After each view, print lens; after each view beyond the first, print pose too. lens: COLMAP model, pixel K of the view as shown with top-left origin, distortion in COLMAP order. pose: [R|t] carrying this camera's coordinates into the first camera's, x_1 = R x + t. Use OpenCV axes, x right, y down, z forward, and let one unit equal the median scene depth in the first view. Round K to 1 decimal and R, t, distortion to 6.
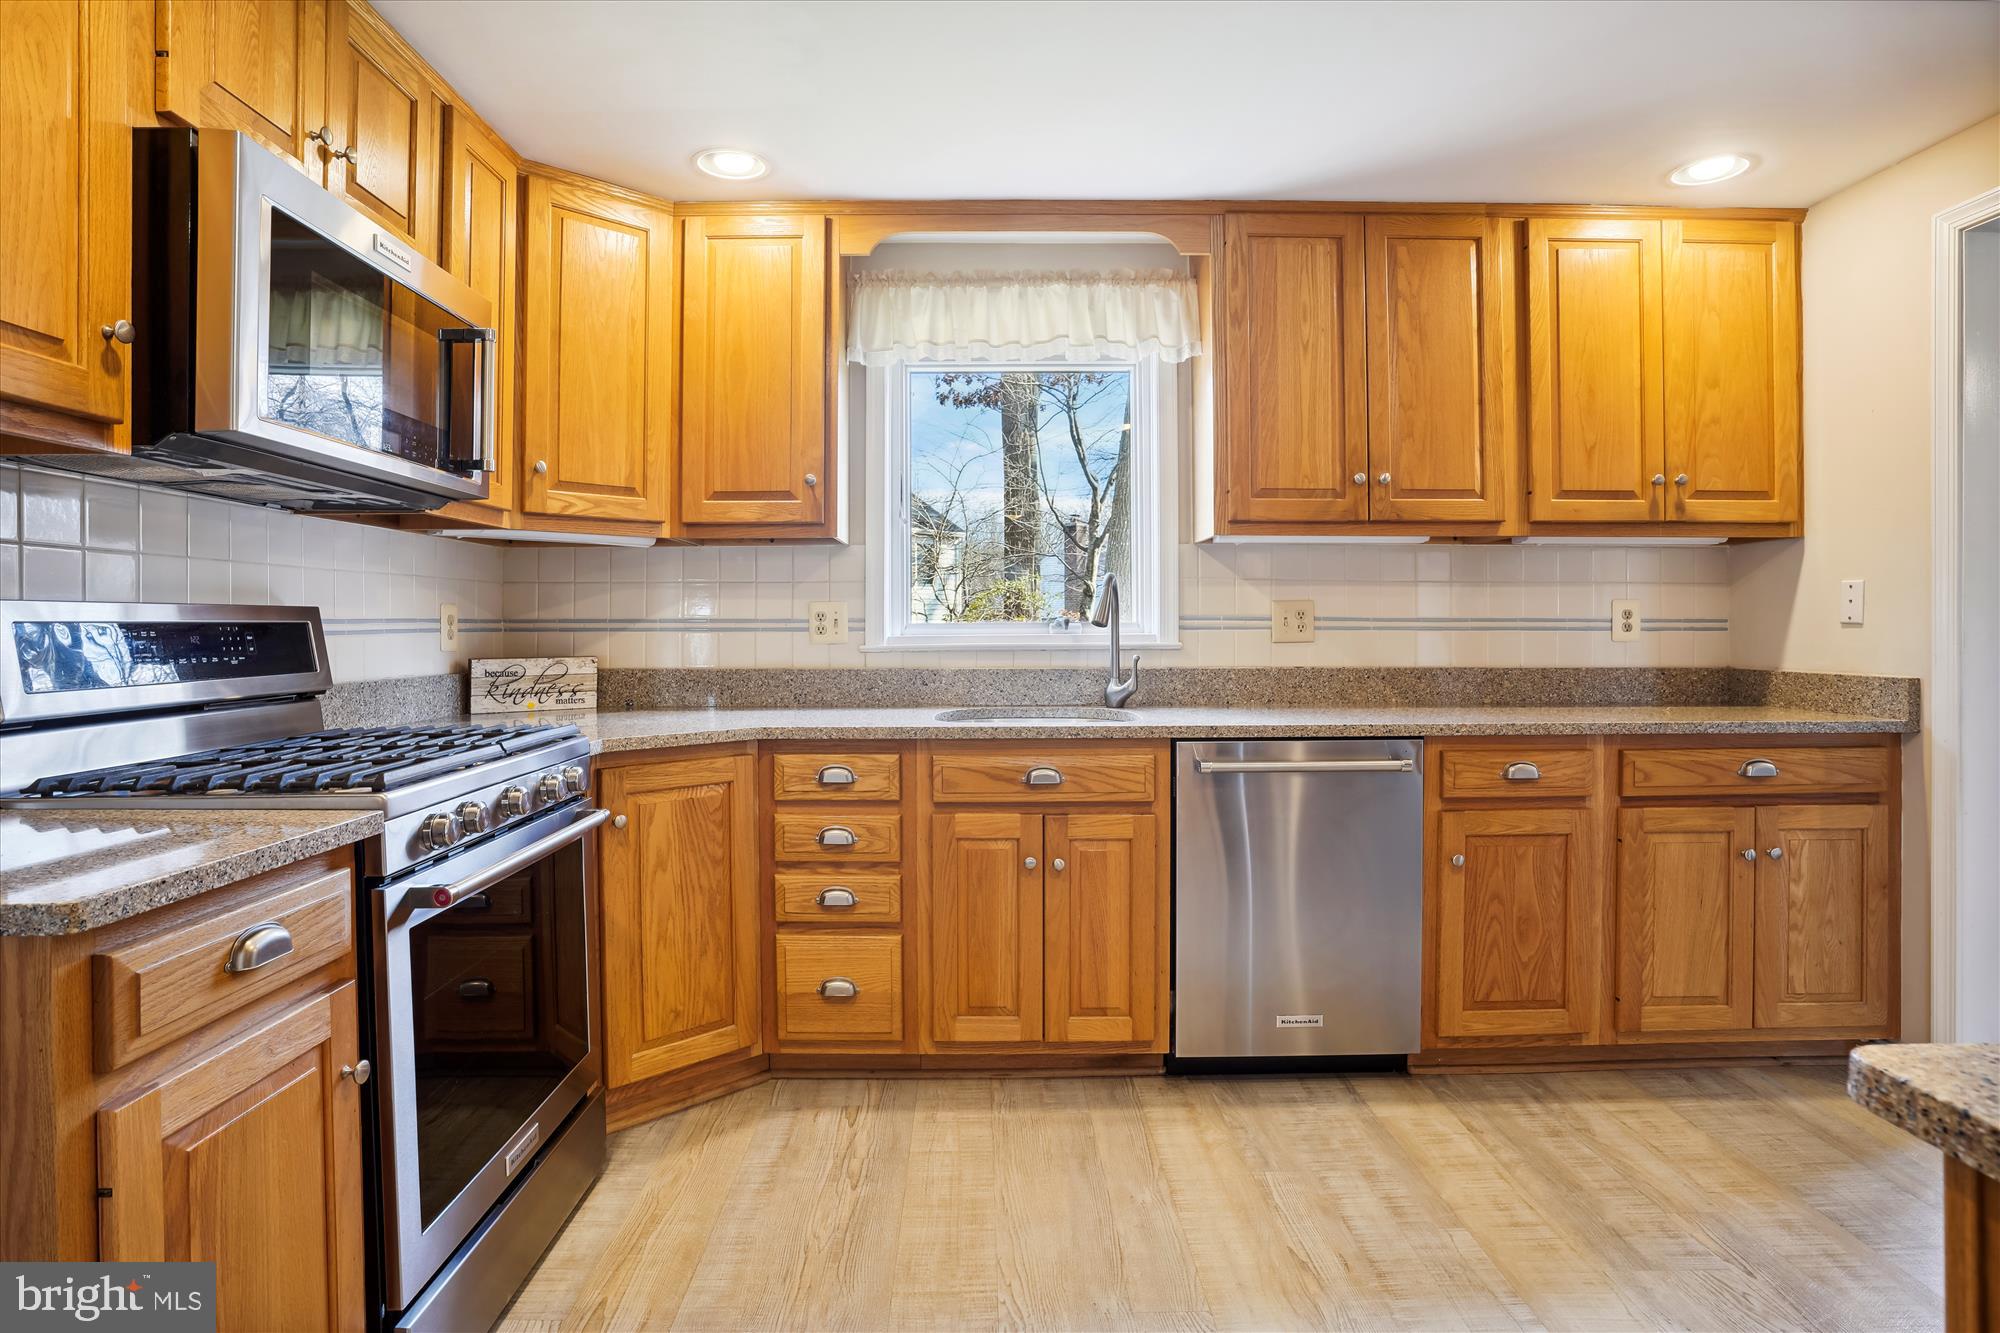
lens RADIAL K [[1066.2, 0, 1011.7], [0, 1066.2, 628.2], [0, 0, 1]] dist [-0.031941, 0.006799]
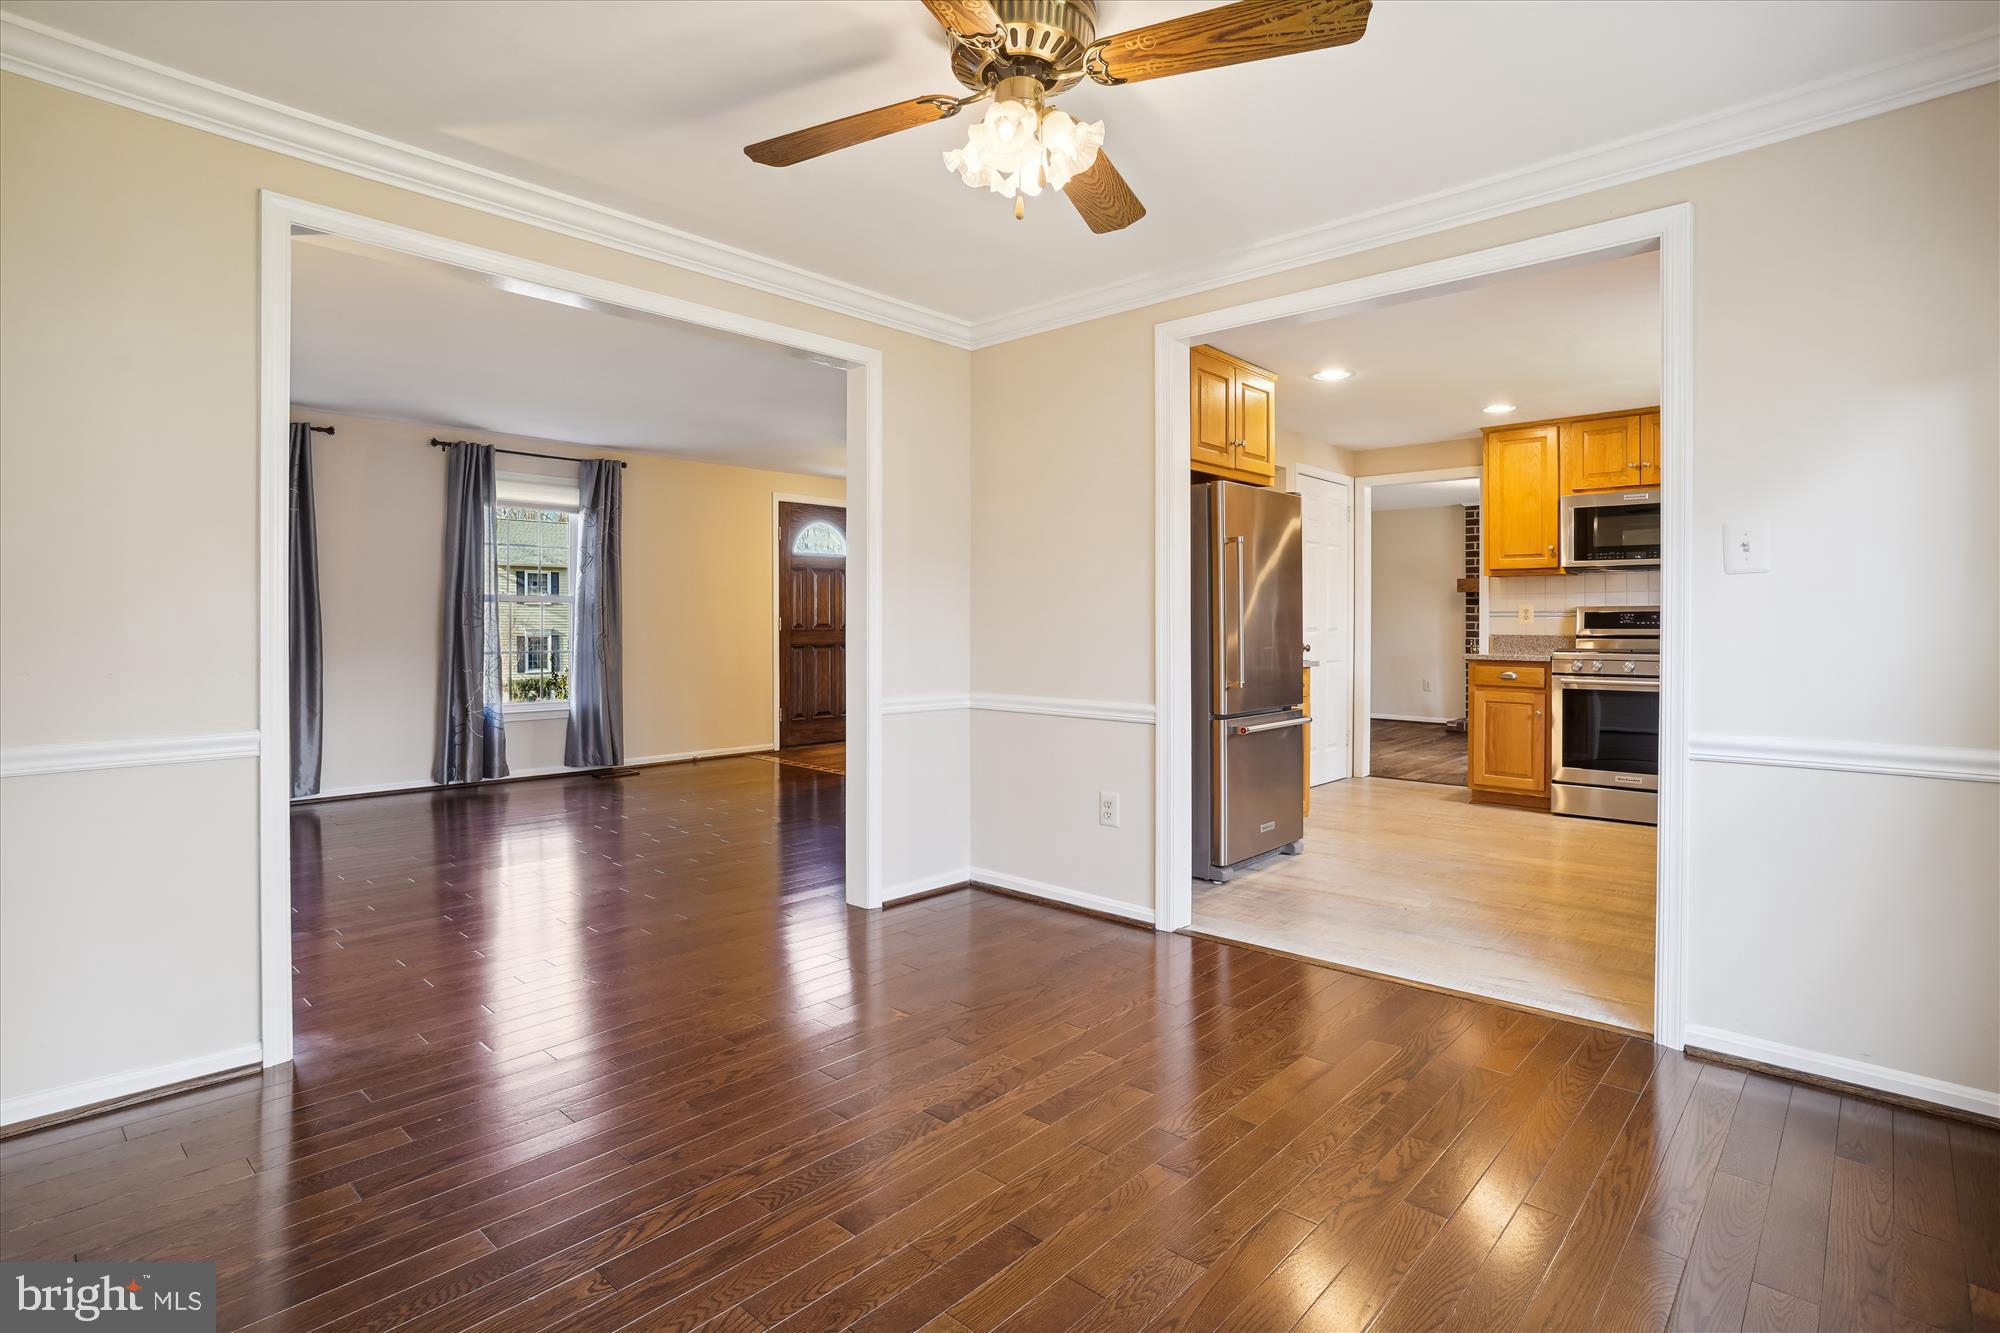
lens RADIAL K [[992.8, 0, 1004.1], [0, 992.8, 618.2], [0, 0, 1]] dist [-0.028824, 0.010063]
pose [[-0.685270, -0.003912, -0.728279, 1.953632], [-0.001703, 0.999991, -0.003769, 0.019492], [0.728287, -0.001343, -0.685271, 1.095428]]
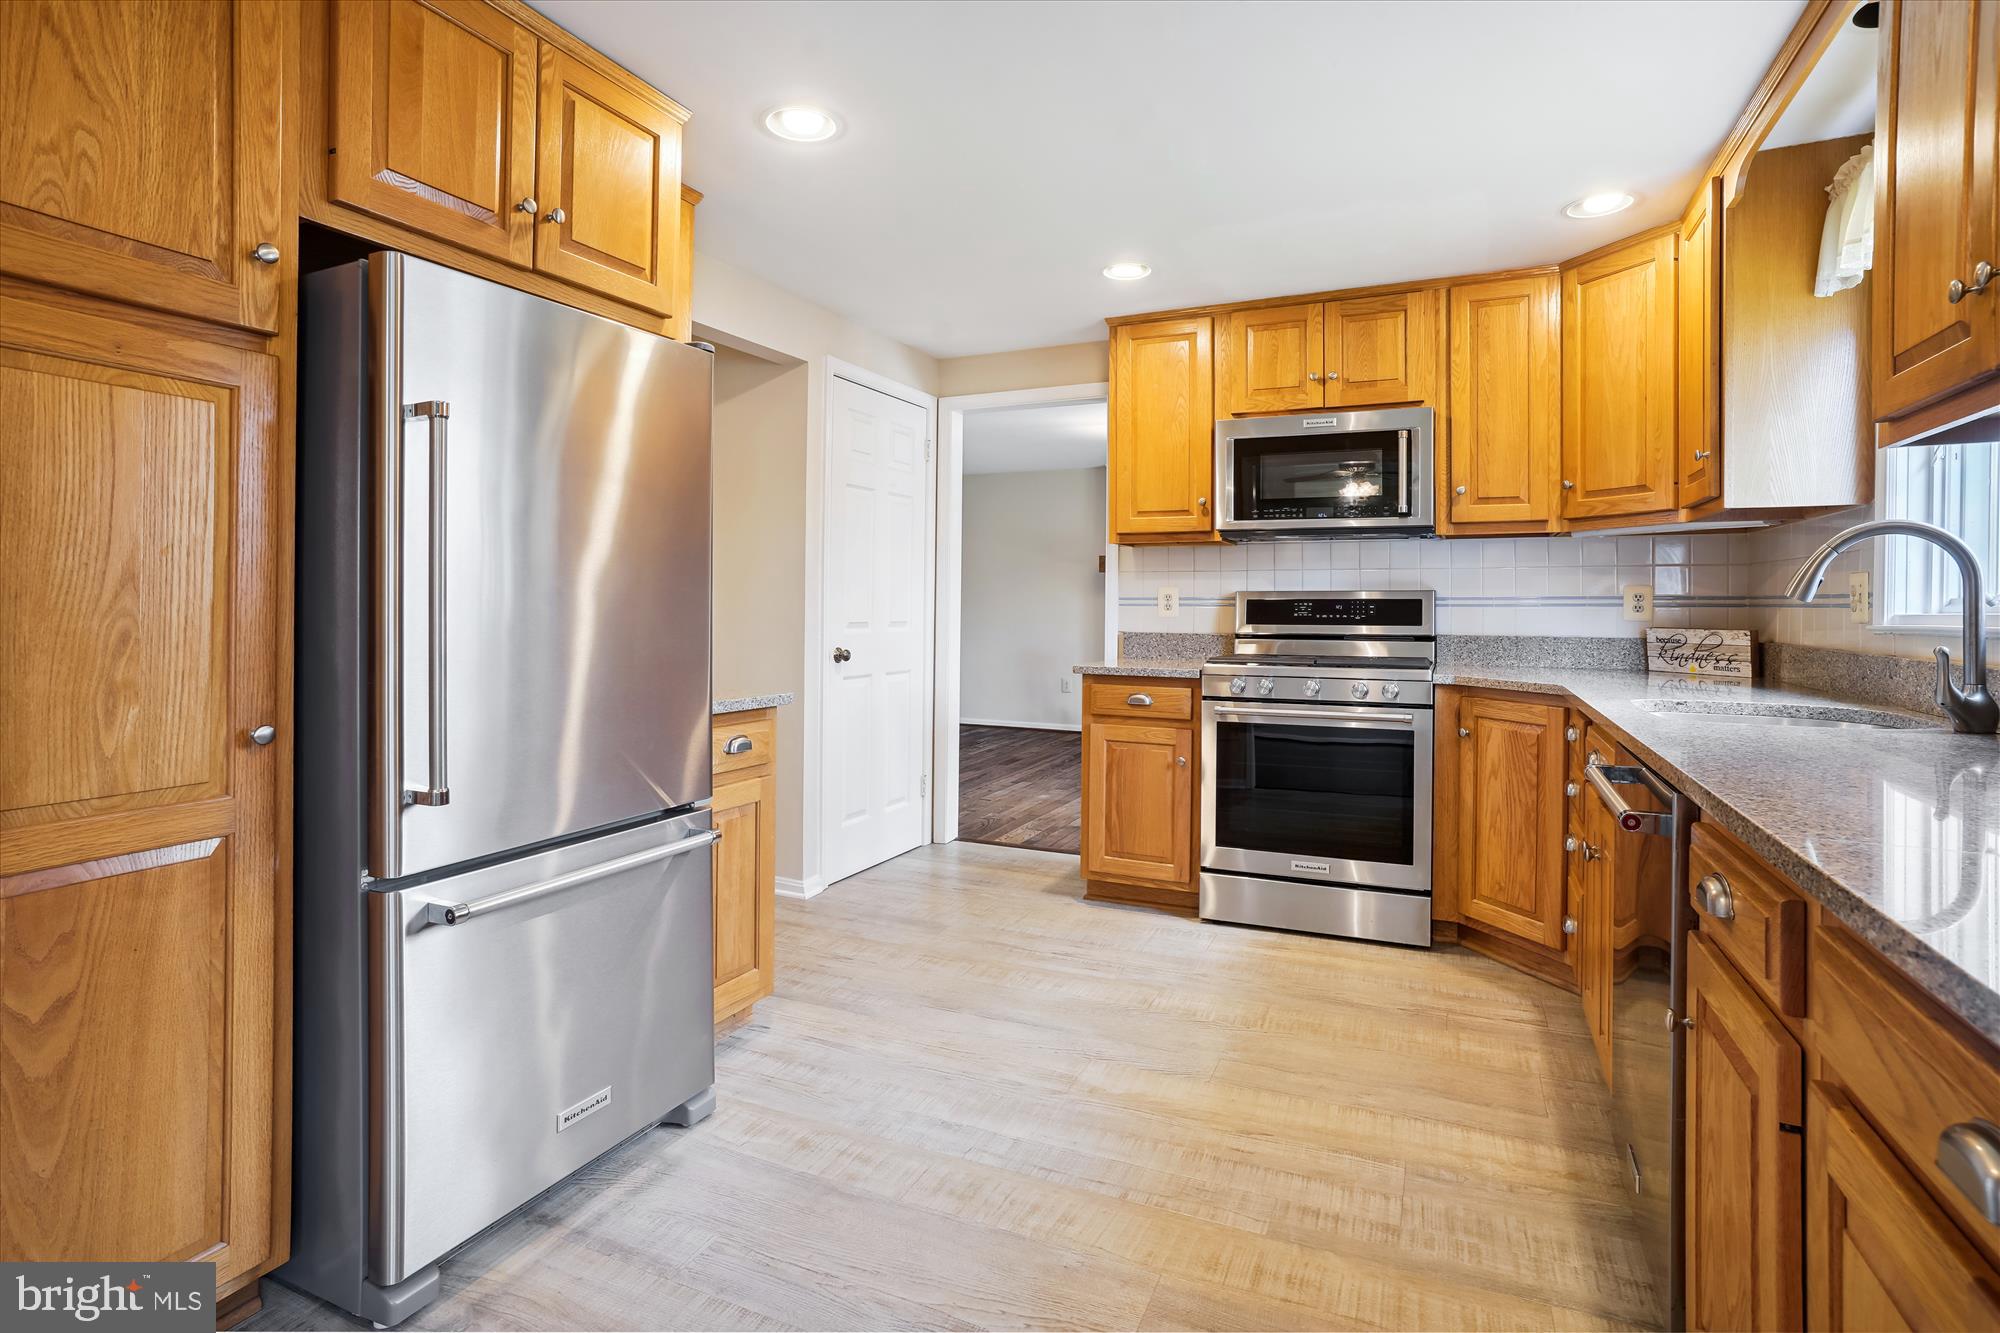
lens RADIAL K [[992.8, 0, 963.5], [0, 992.8, 603.1], [0, 0, 1]] dist [-0.028824, 0.010063]
pose [[-0.469735, -0.002771, -0.882803, 0.978027], [-0.004843, 0.999988, -0.000562, 0.003884], [0.882794, 0.004012, -0.469743, 0.857095]]
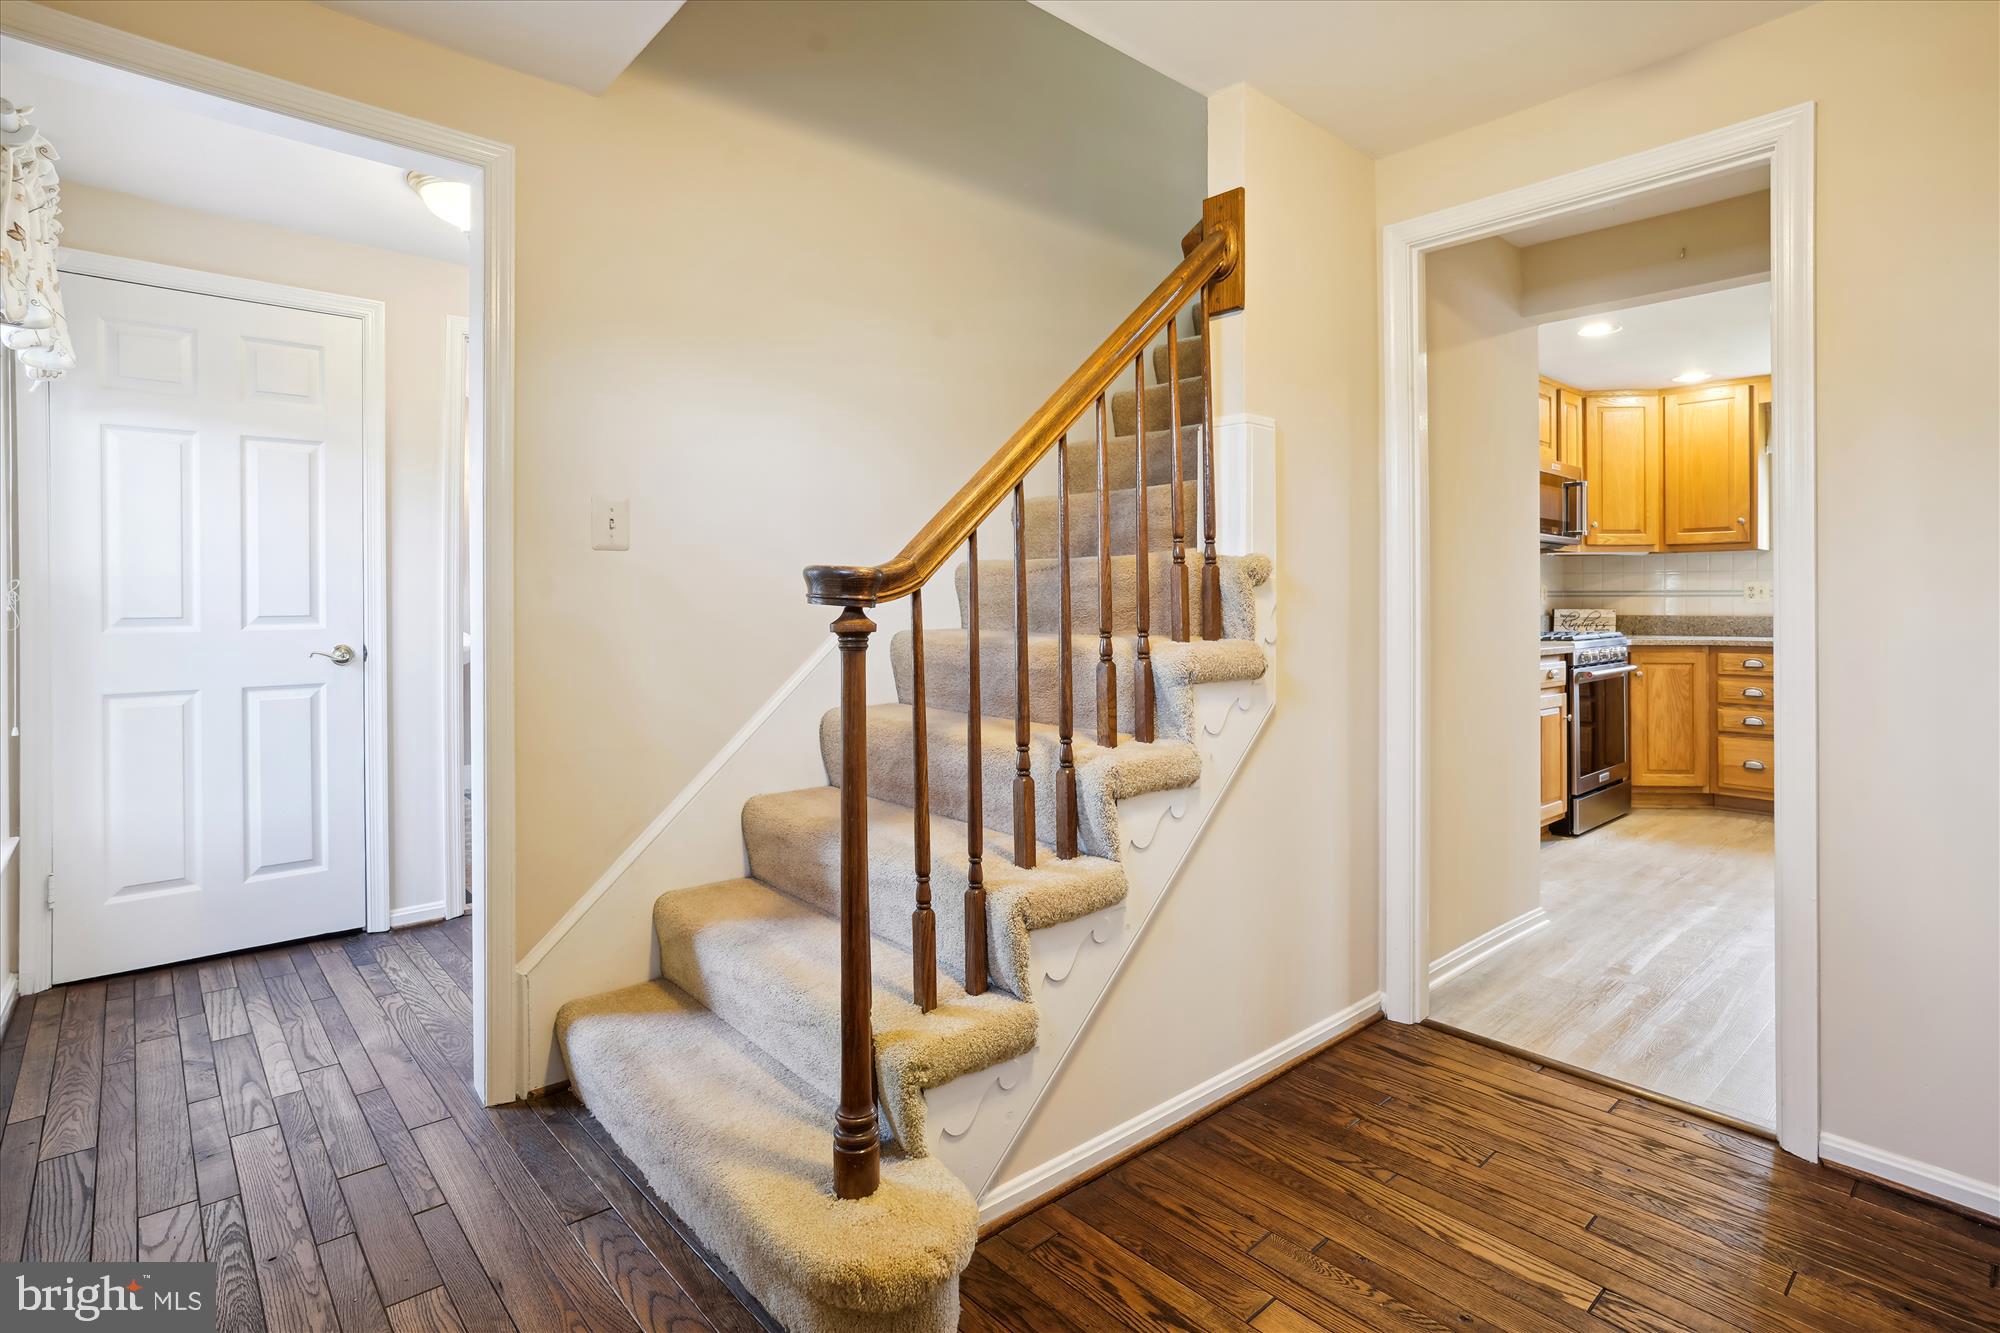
lens RADIAL K [[992.8, 0, 954.2], [0, 992.8, 600.0], [0, 0, 1]] dist [-0.028824, 0.010063]
pose [[0.619918, 0.000155, -0.784667, 0.347653], [-0.001599, 0.999998, -0.001066, 0.015387], [0.784665, 0.001915, 0.619917, -1.341457]]
